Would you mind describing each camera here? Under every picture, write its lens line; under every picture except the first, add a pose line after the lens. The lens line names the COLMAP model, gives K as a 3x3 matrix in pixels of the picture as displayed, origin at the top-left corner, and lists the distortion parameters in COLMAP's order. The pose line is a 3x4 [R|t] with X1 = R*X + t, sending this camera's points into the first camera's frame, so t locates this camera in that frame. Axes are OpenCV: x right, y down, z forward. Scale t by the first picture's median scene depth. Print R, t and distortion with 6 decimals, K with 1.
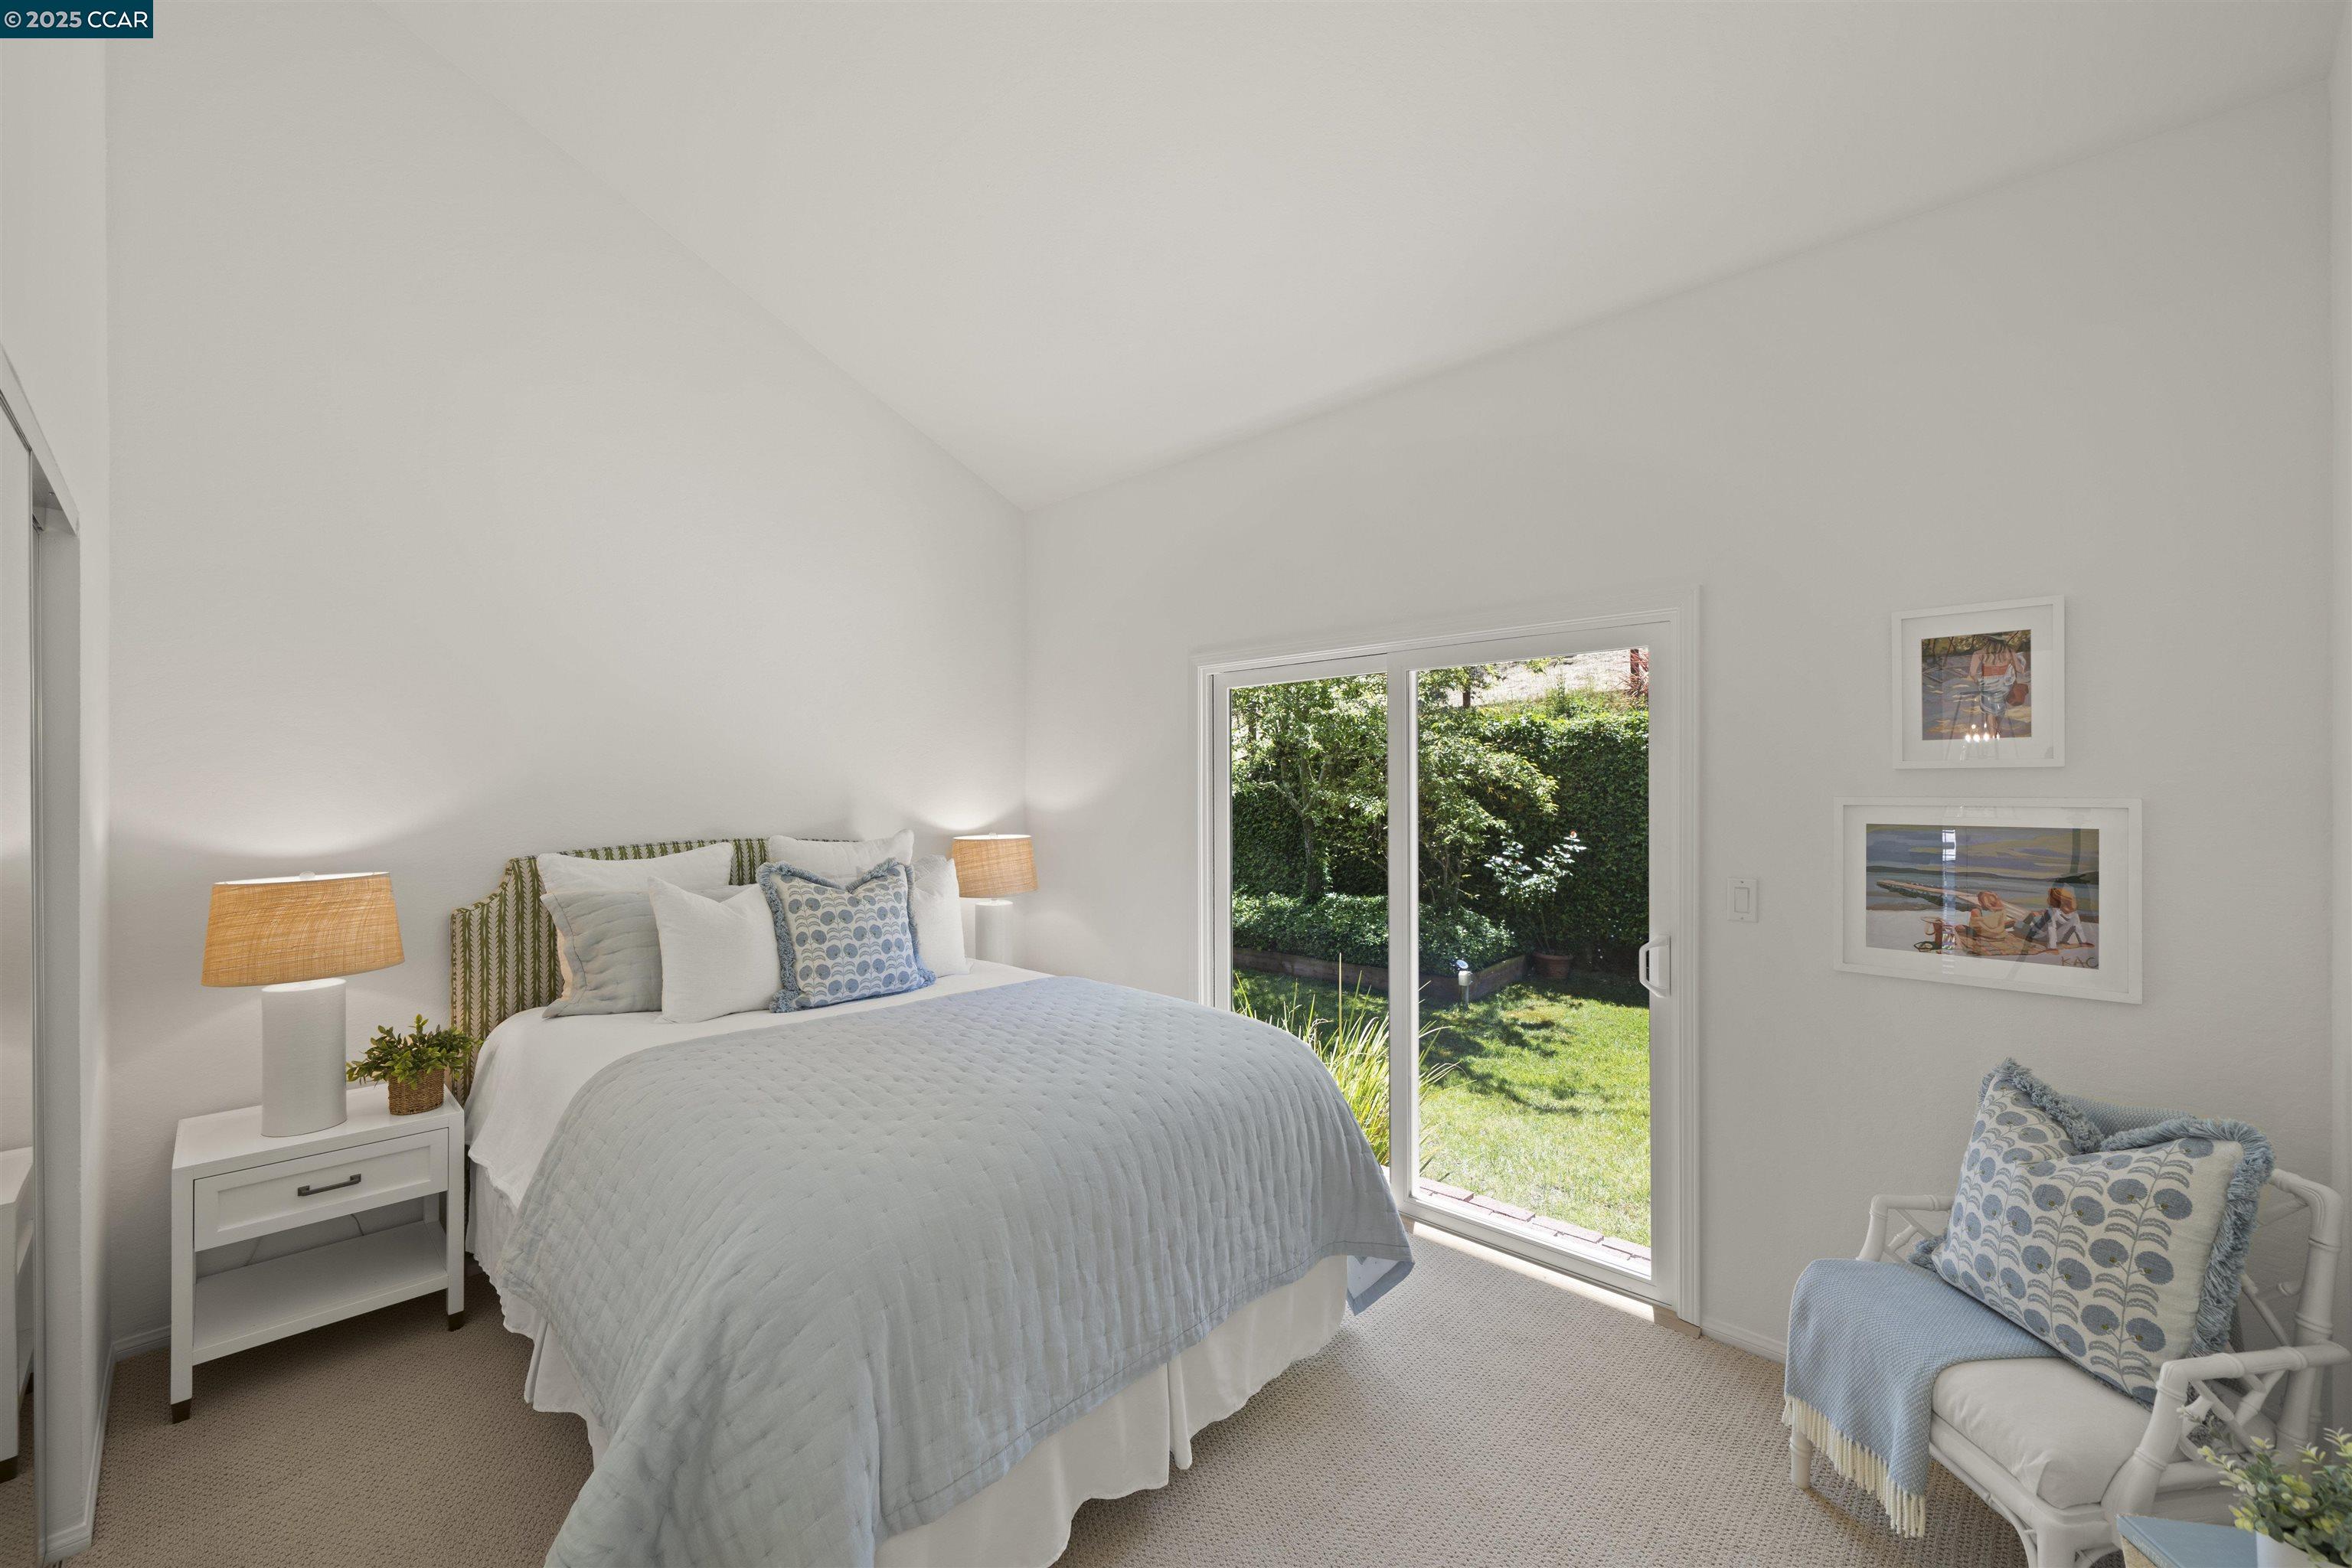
lens RADIAL K [[920.1, 0, 1170.7], [0, 920.1, 780.4], [0, 0, 1]] dist [0.000348, -0.000008]
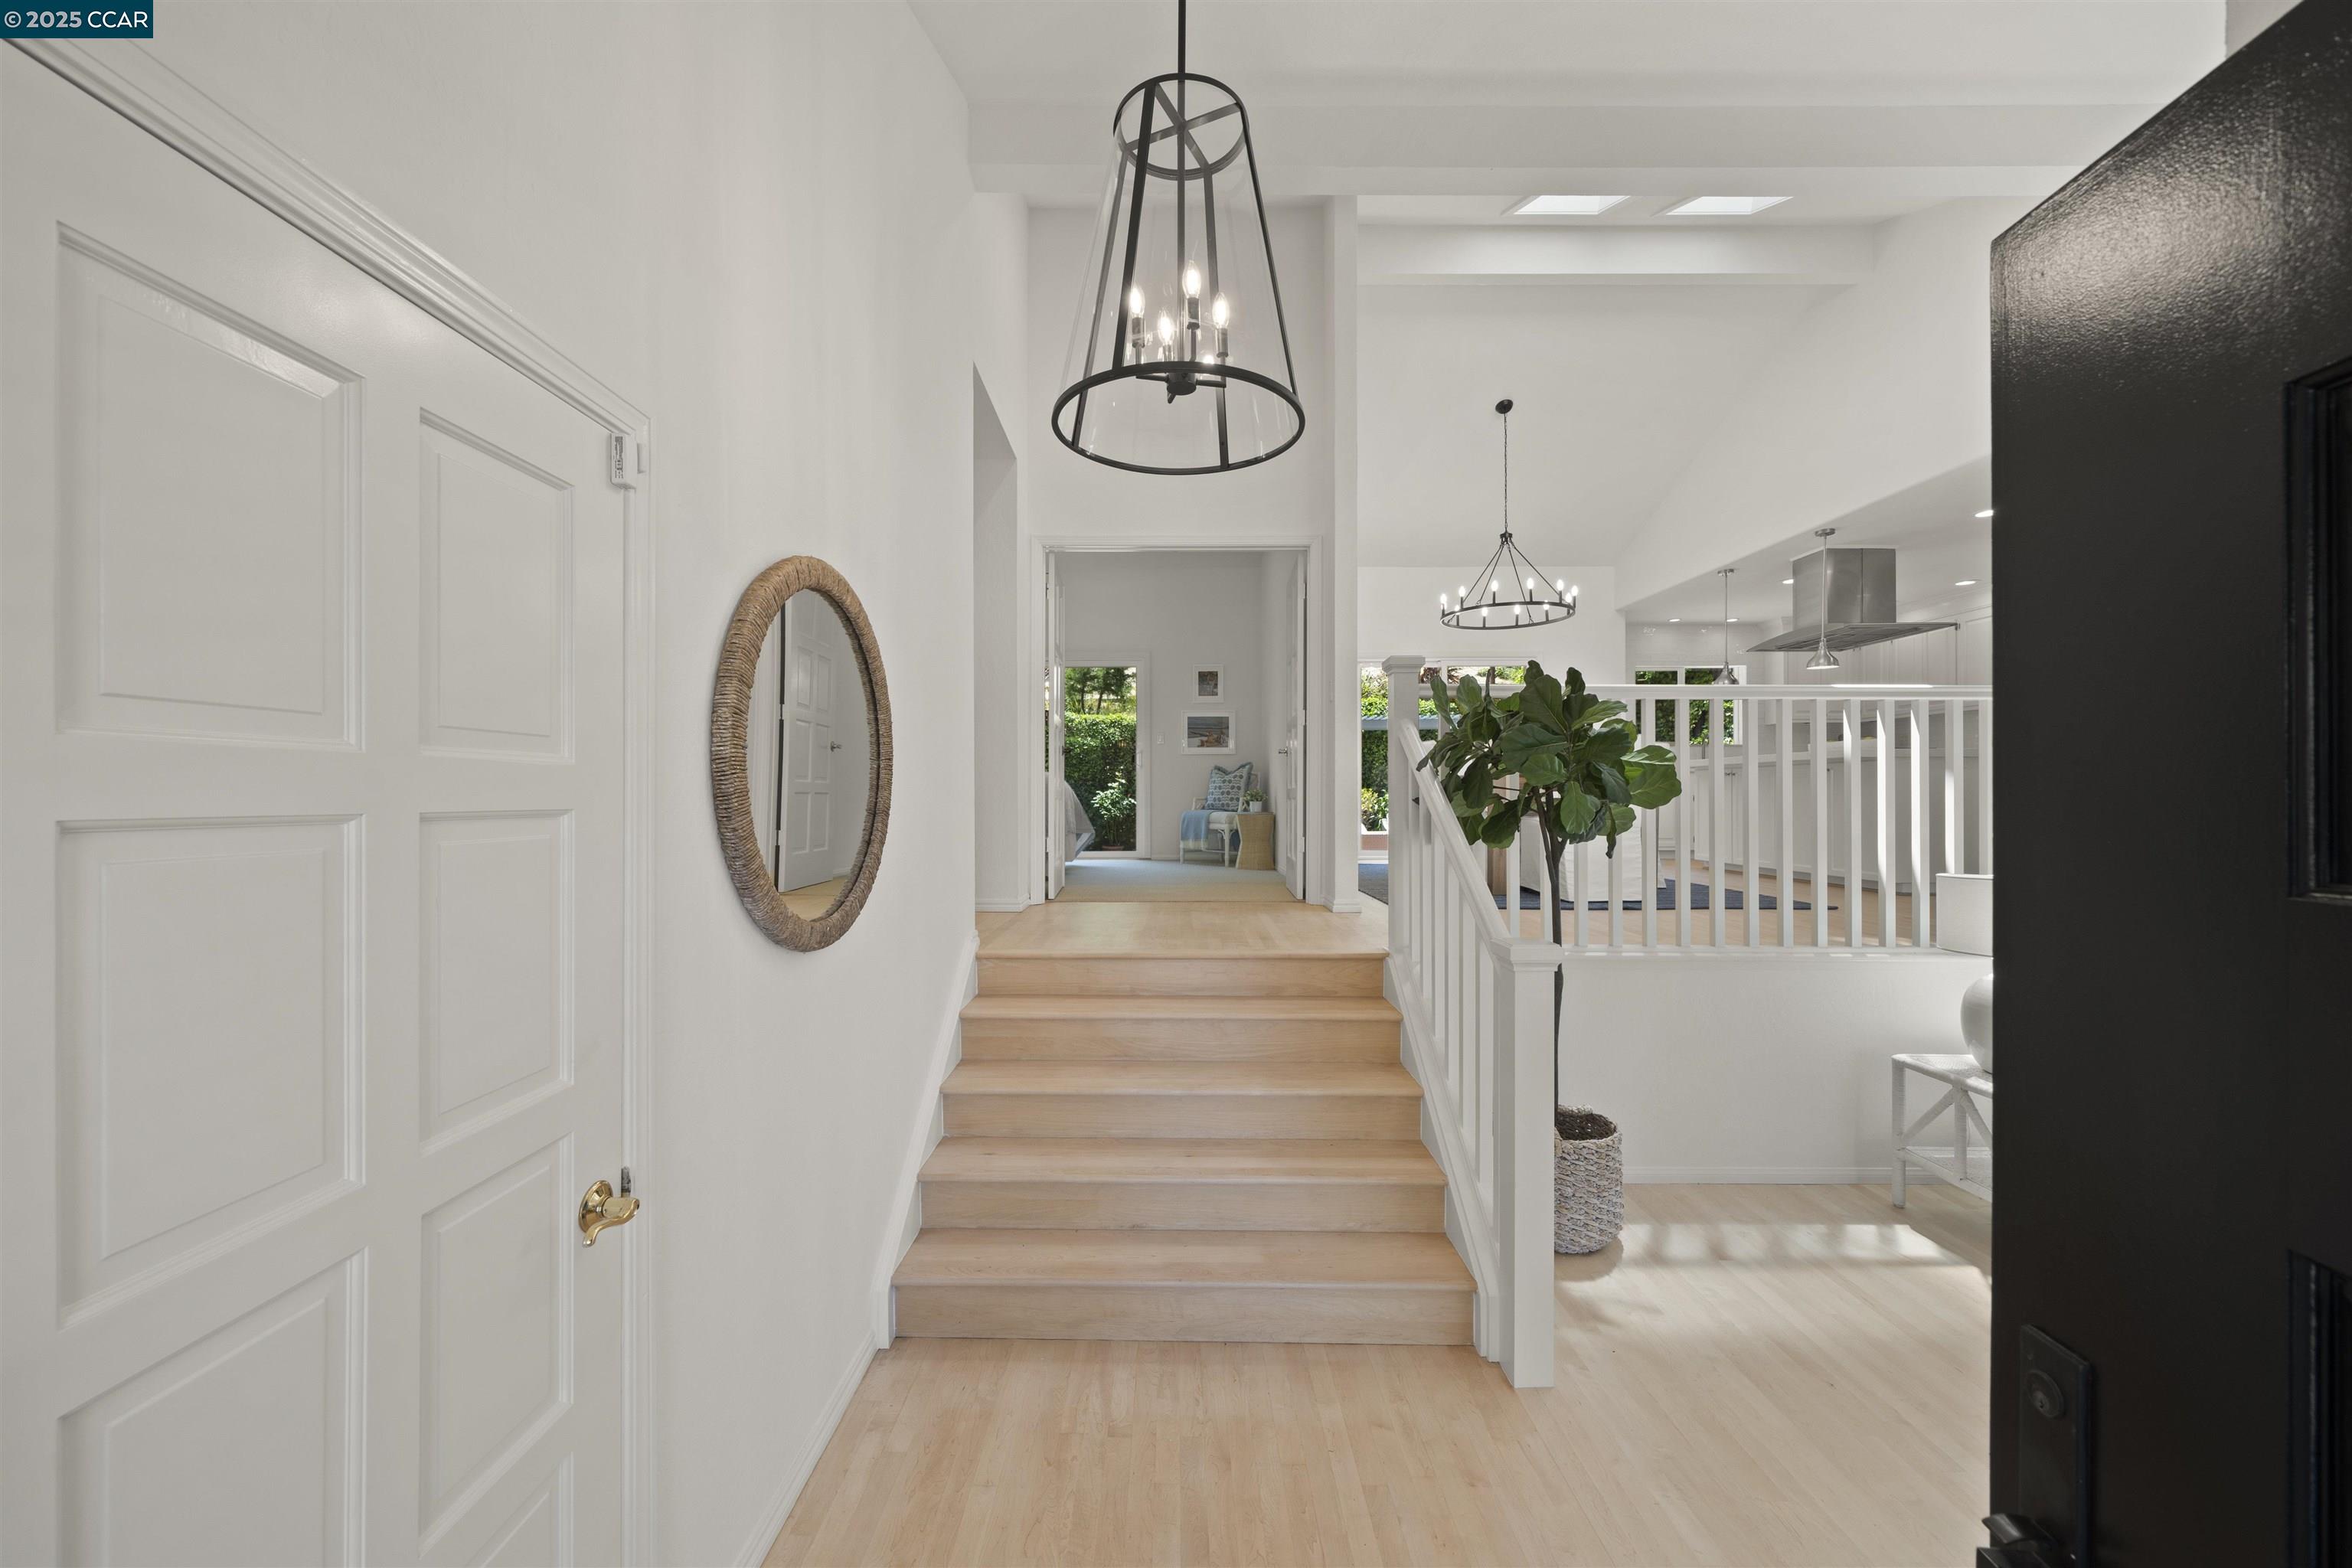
lens RADIAL K [[885.6, 0, 1179.8], [0, 885.6, 803.2], [0, 0, 1]] dist [-0.003925, -0.000053]
pose [[0.723186, -0.007696, 0.690610, -1.351311], [0.006500, 0.999969, 0.004337, 0.283932], [-0.690622, 0.001352, 0.723214, -1.230660]]
